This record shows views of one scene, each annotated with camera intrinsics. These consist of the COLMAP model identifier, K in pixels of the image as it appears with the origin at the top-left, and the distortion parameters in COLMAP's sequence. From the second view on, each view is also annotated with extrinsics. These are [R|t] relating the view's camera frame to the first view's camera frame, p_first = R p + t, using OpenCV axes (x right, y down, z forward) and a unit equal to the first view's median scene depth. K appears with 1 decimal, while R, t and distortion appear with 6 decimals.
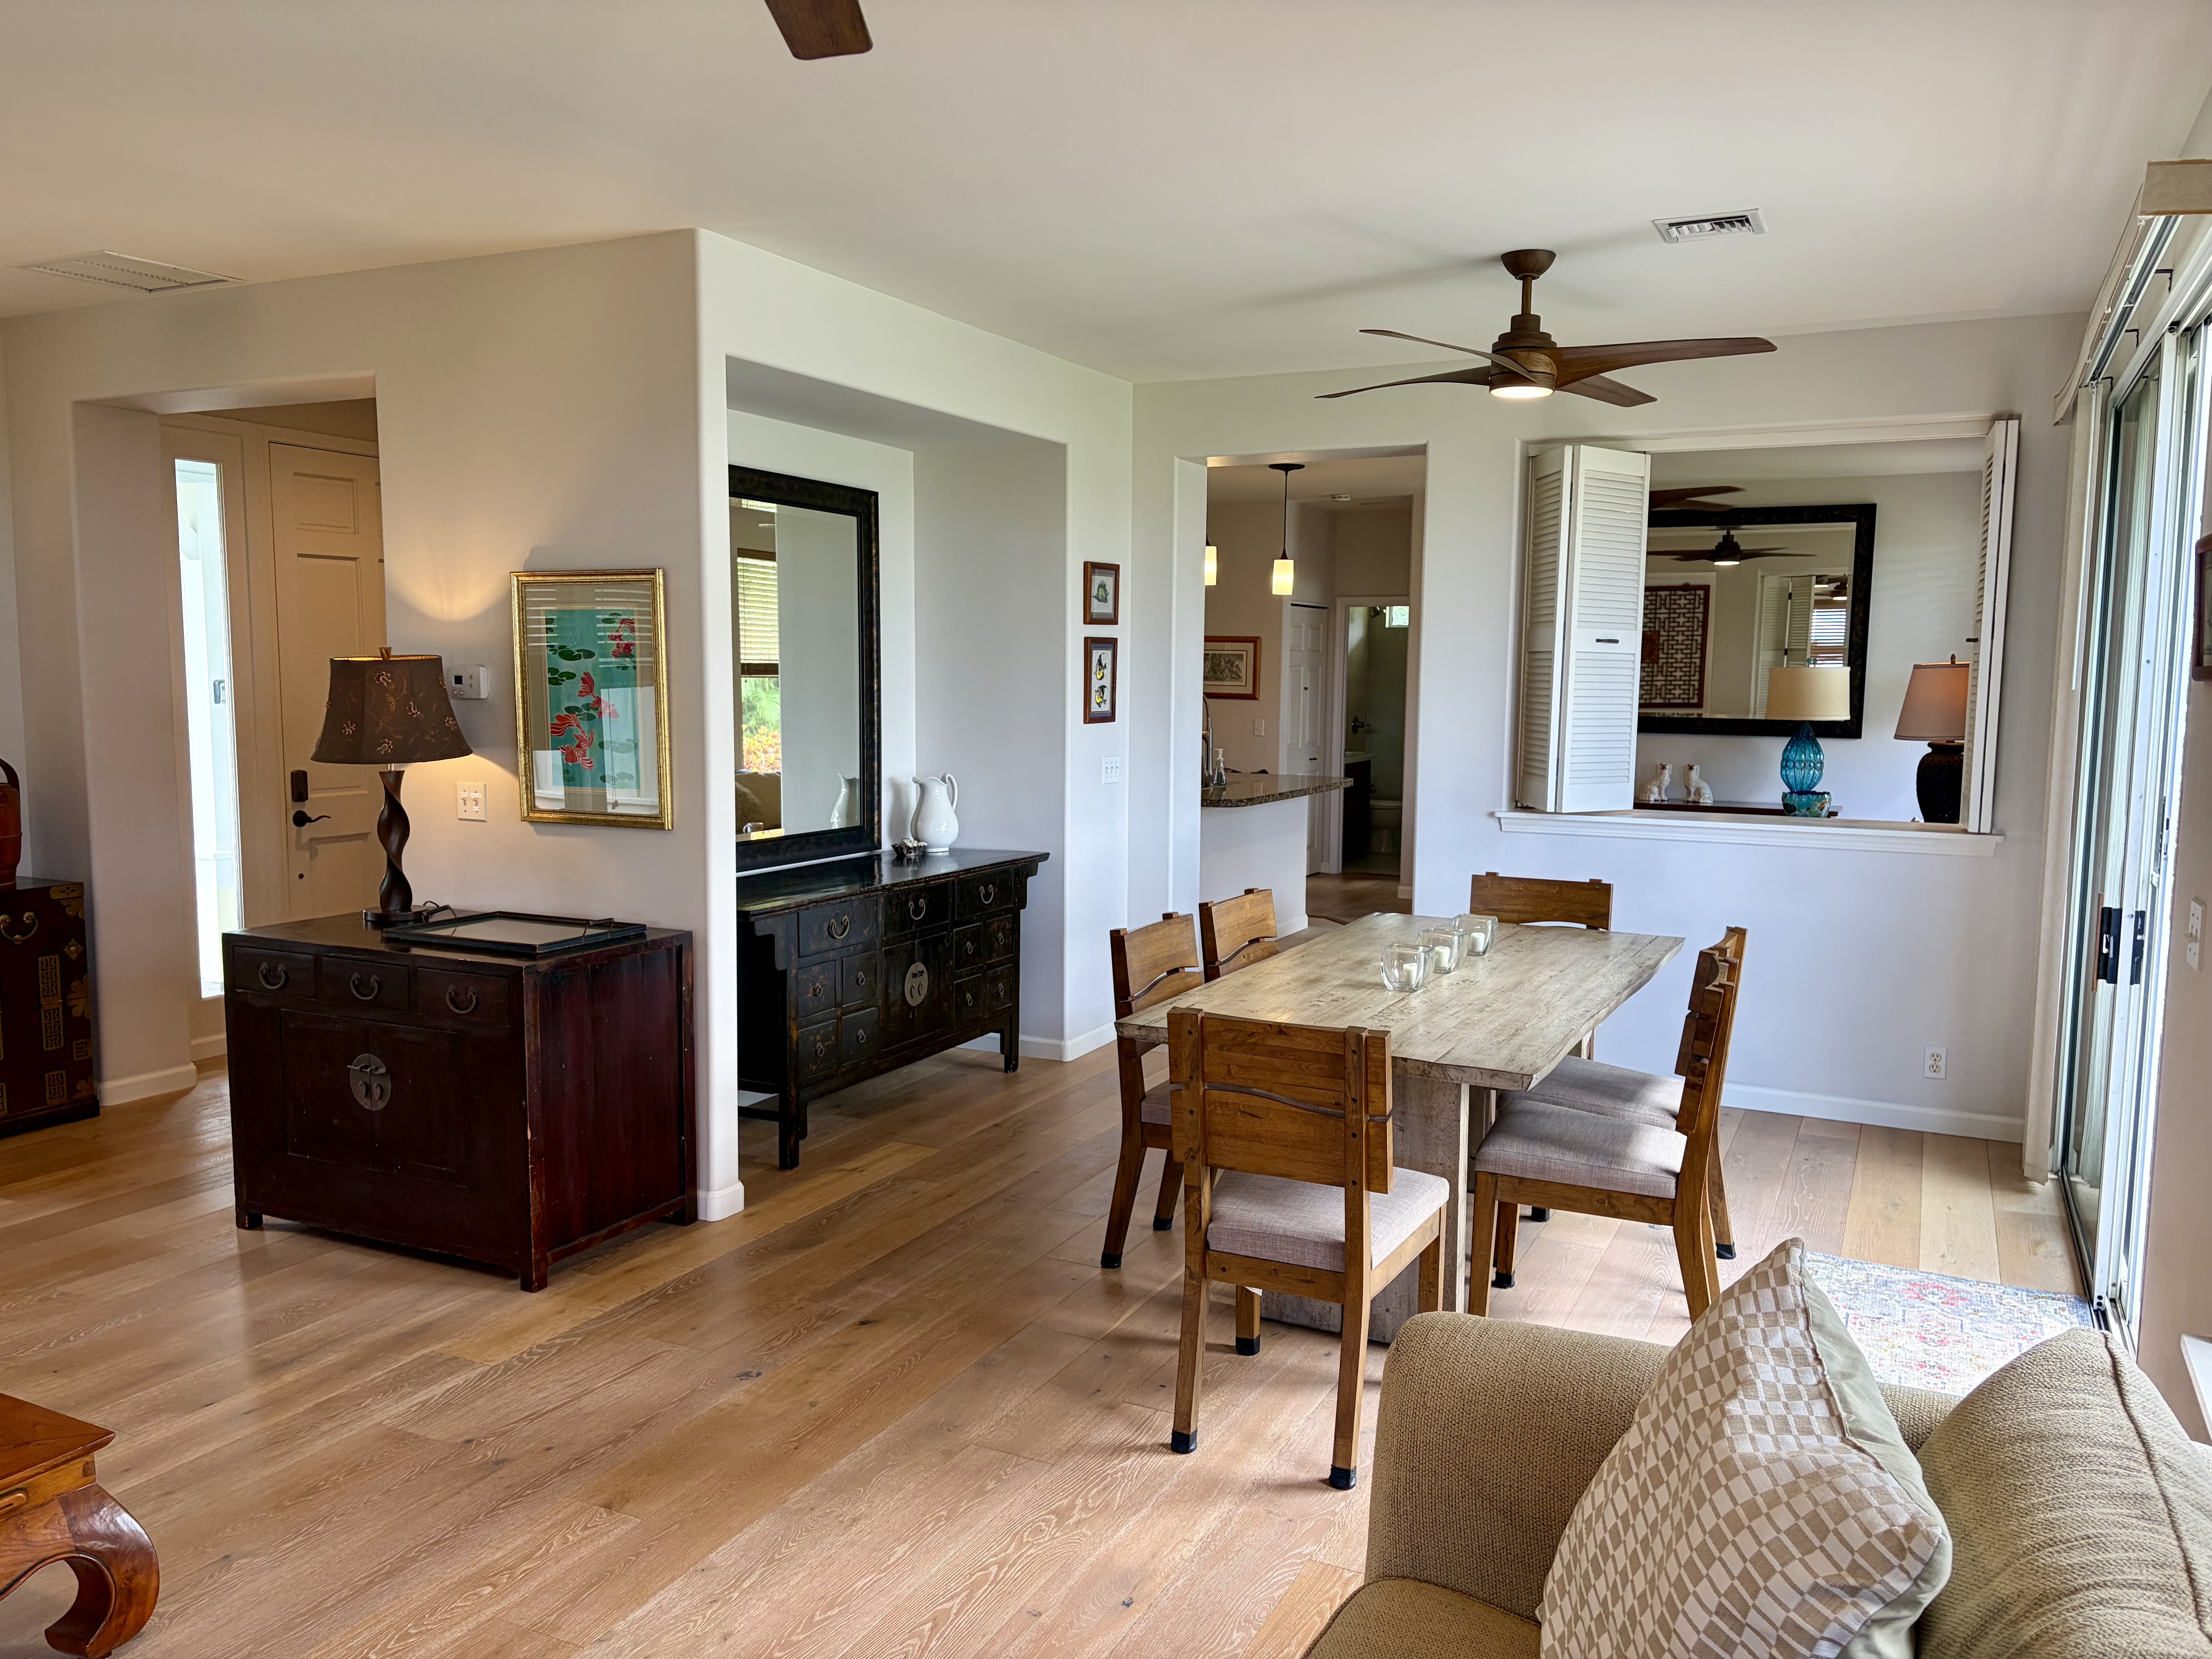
lens RADIAL K [[1666.0, 0, 1105.0], [0, 1666.0, 838.6], [0, 0, 1]] dist [0.062290, -0.076588]
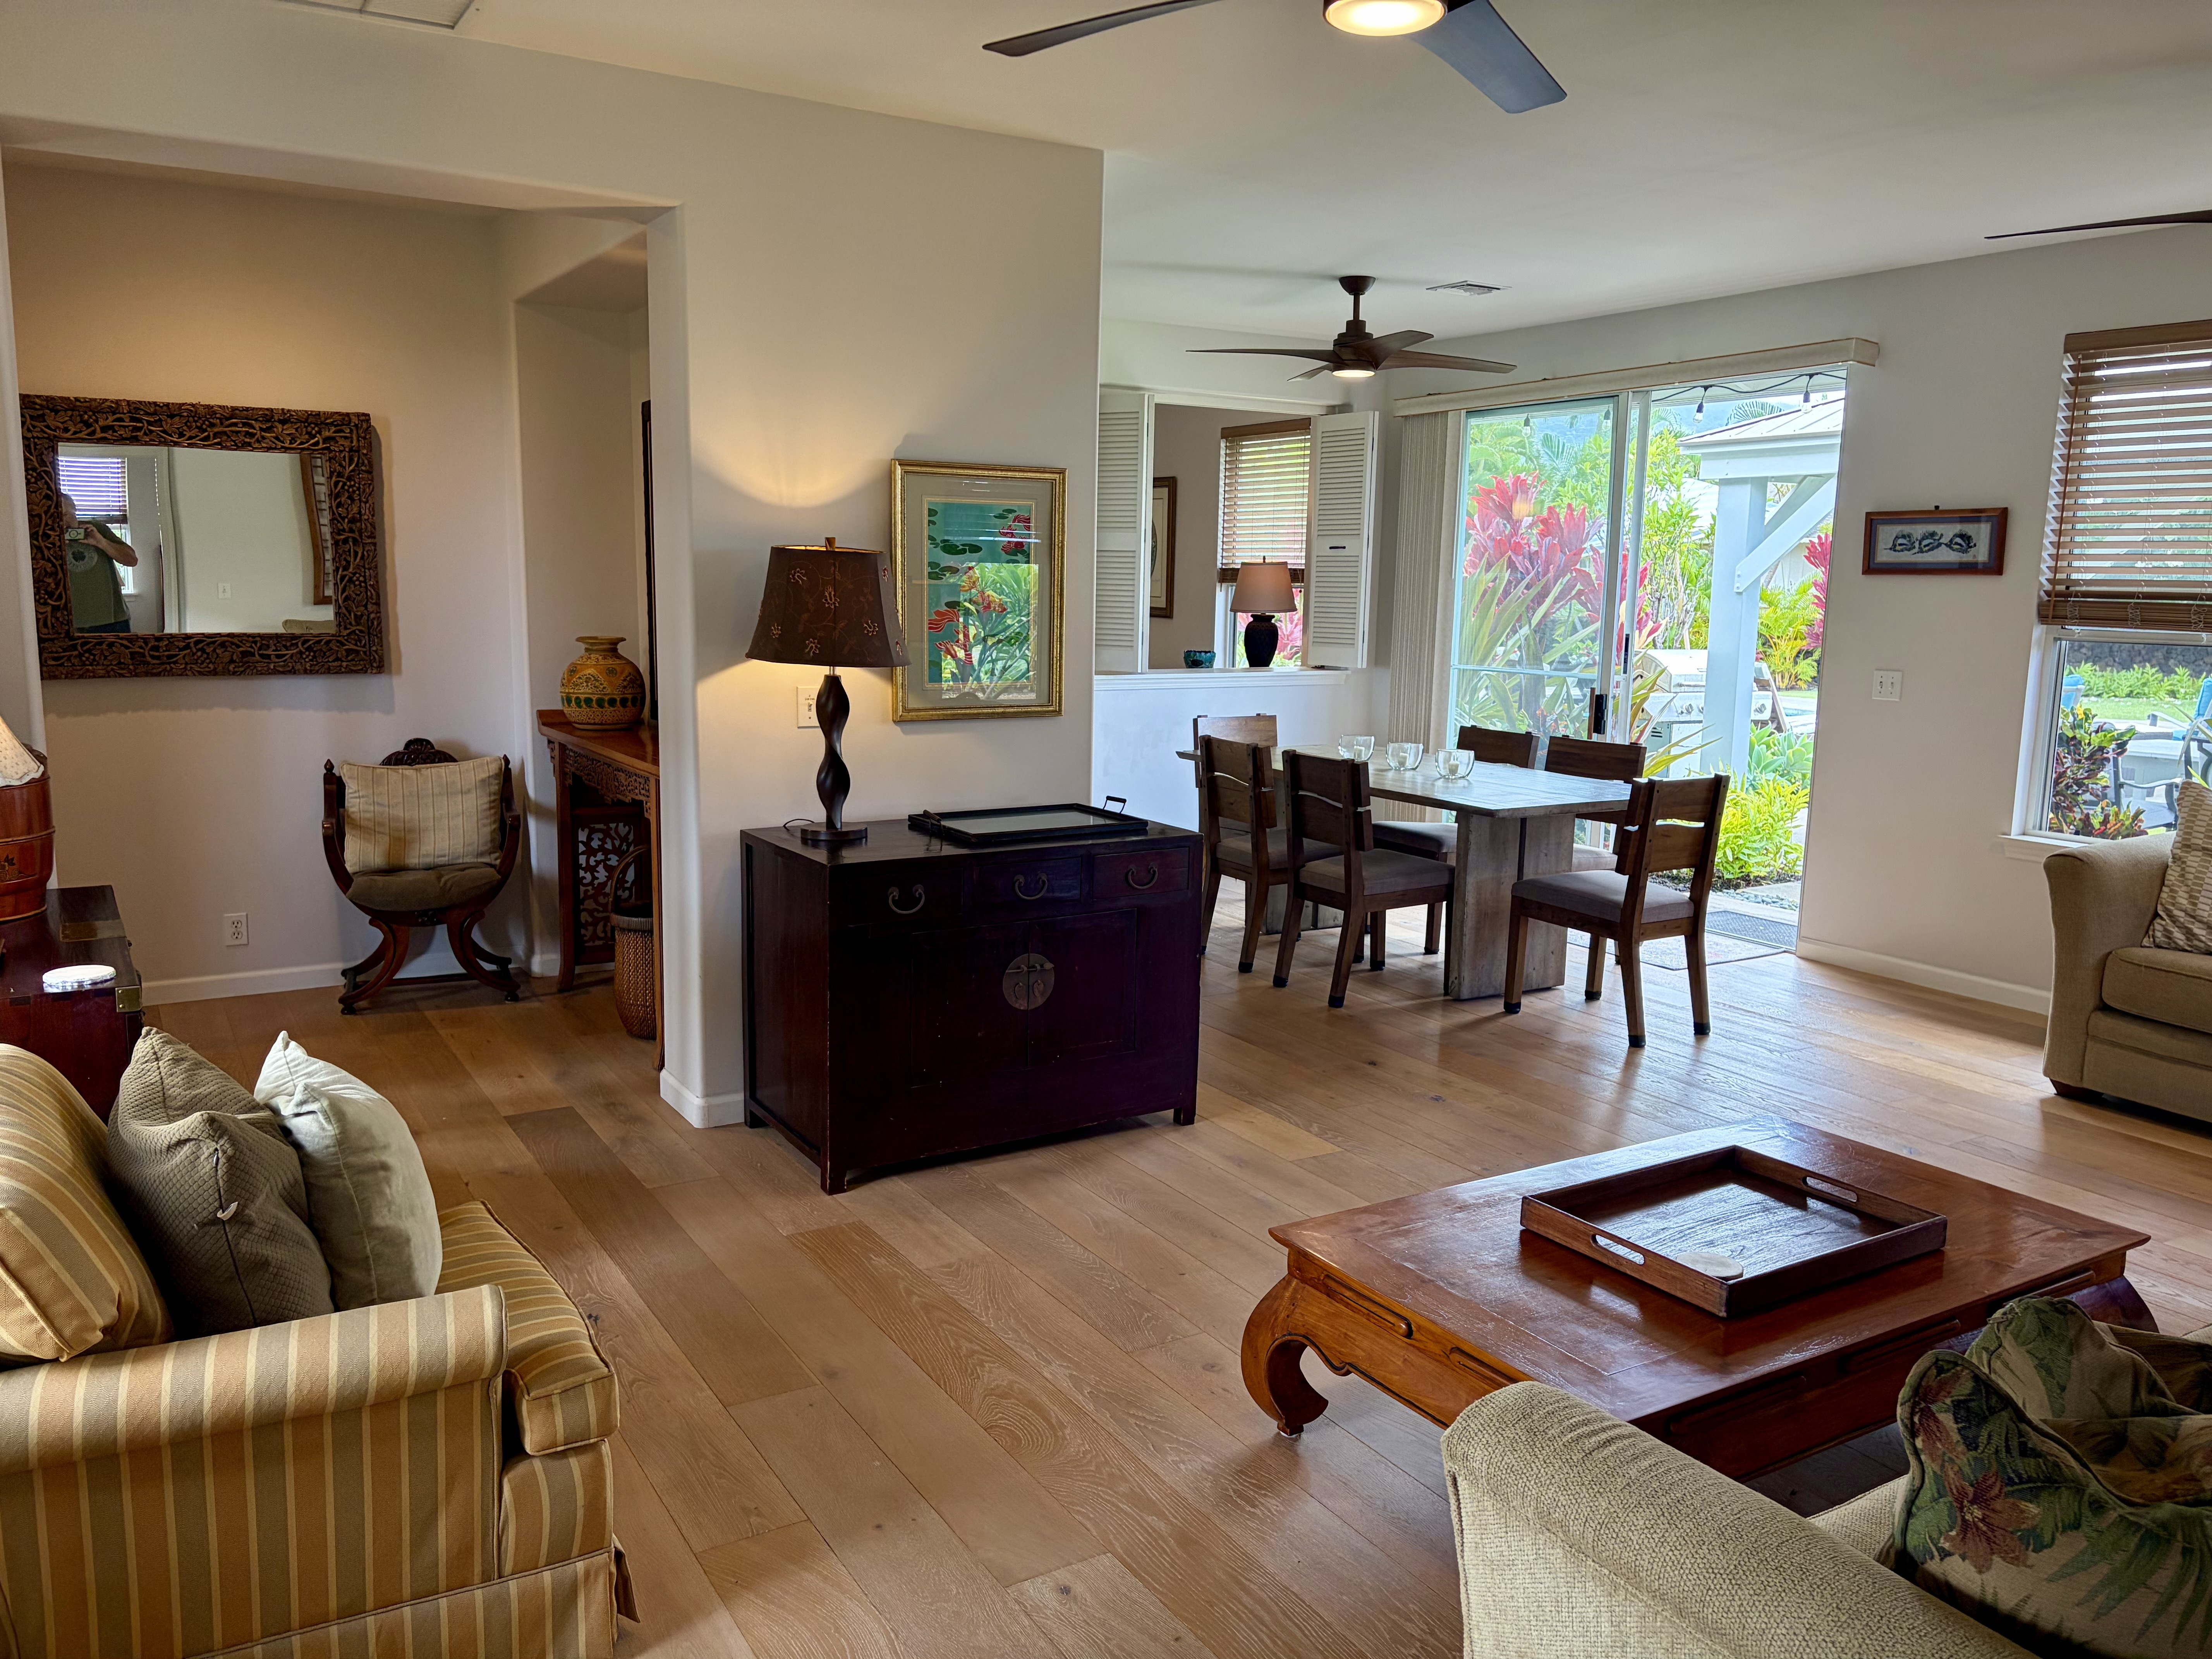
lens RADIAL K [[1666.0, 0, 1095.9], [0, 1666.0, 831.7], [0, 0, 1]] dist [0.062290, -0.076588]
pose [[0.540803, -0.130586, 0.830951, -1.138186], [0.075625, 0.991423, 0.106586, -0.042968], [-0.837743, 0.005198, 0.546040, 0.394189]]
